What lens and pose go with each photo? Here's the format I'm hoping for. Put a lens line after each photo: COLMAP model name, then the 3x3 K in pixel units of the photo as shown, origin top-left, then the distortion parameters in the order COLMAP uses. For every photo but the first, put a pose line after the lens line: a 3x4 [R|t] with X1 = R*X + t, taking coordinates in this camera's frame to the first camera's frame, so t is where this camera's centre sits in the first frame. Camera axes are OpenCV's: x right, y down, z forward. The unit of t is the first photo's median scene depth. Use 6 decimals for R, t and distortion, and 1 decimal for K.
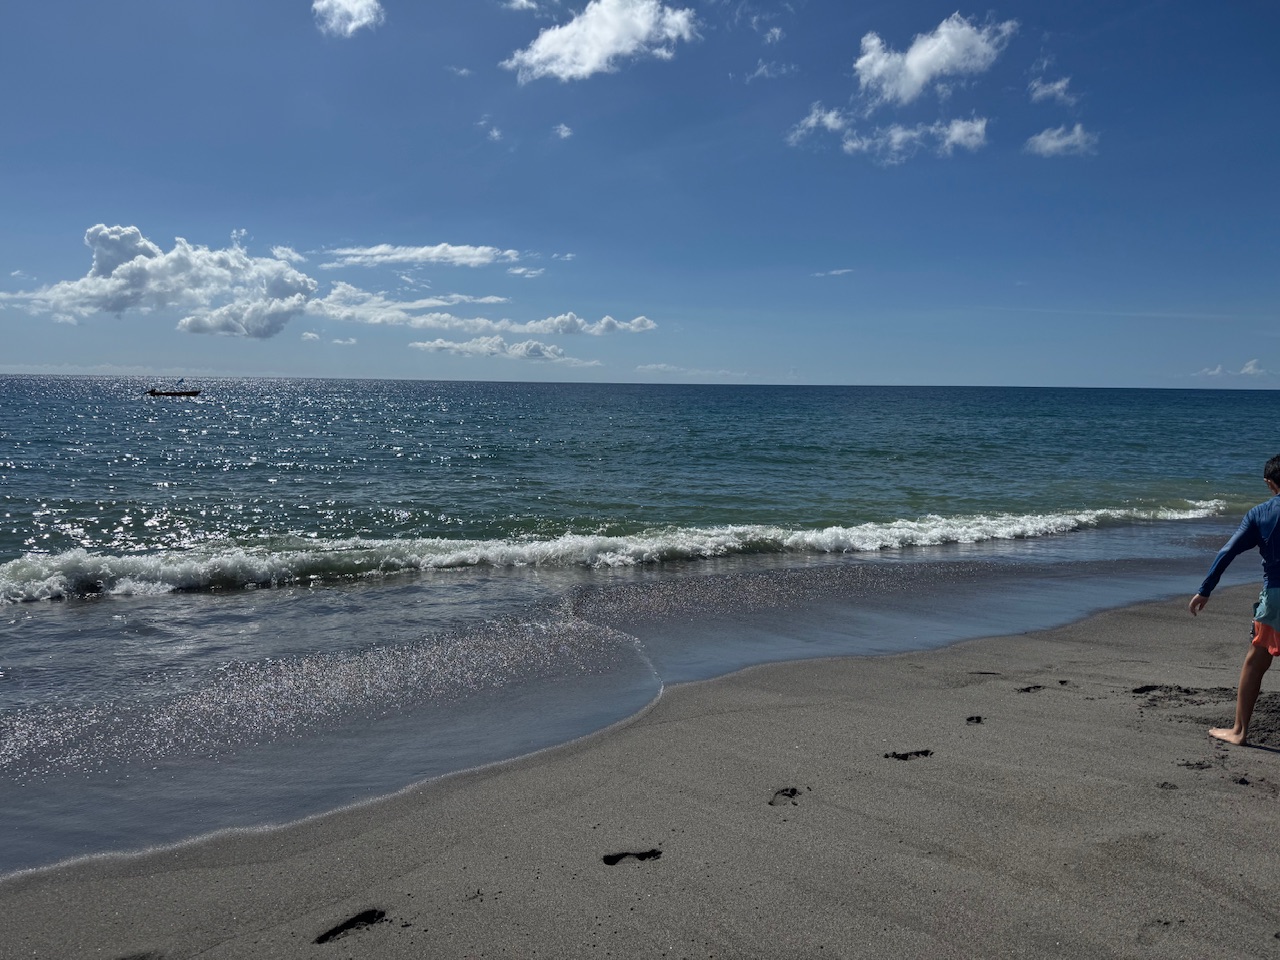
lens RADIAL K [[912.6, 0, 644.6], [0, 912.6, 478.9], [0, 0, 1]] dist [0.040616, -0.015968]
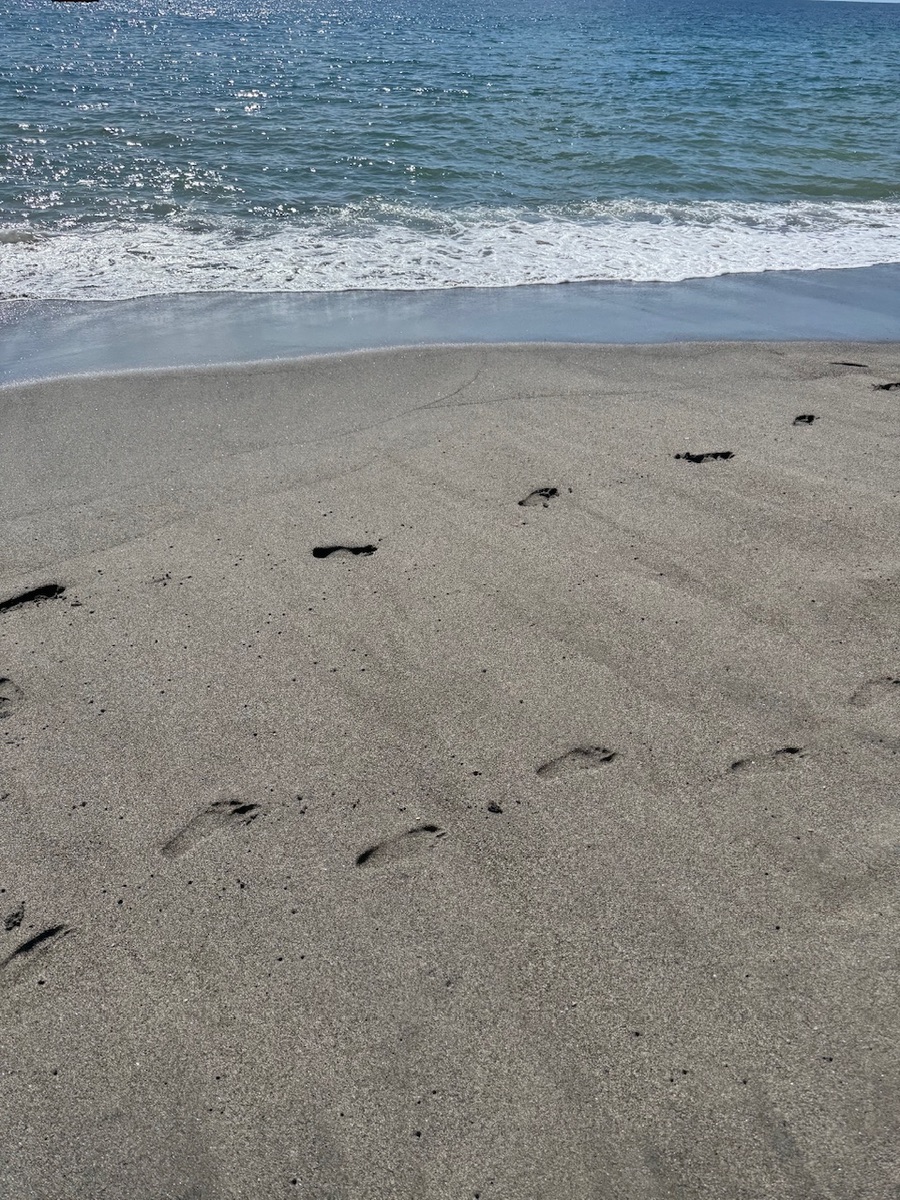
lens RADIAL K [[855.6, 0, 445.6], [0, 855.6, 593.9], [0, 0, 1]] dist [0.040616, -0.015968]
pose [[0.988726, 0.082555, -0.124924, 0.198385], [-0.013128, 0.878865, 0.476889, 0.034160], [0.149160, -0.469873, 0.870041, 0.237620]]
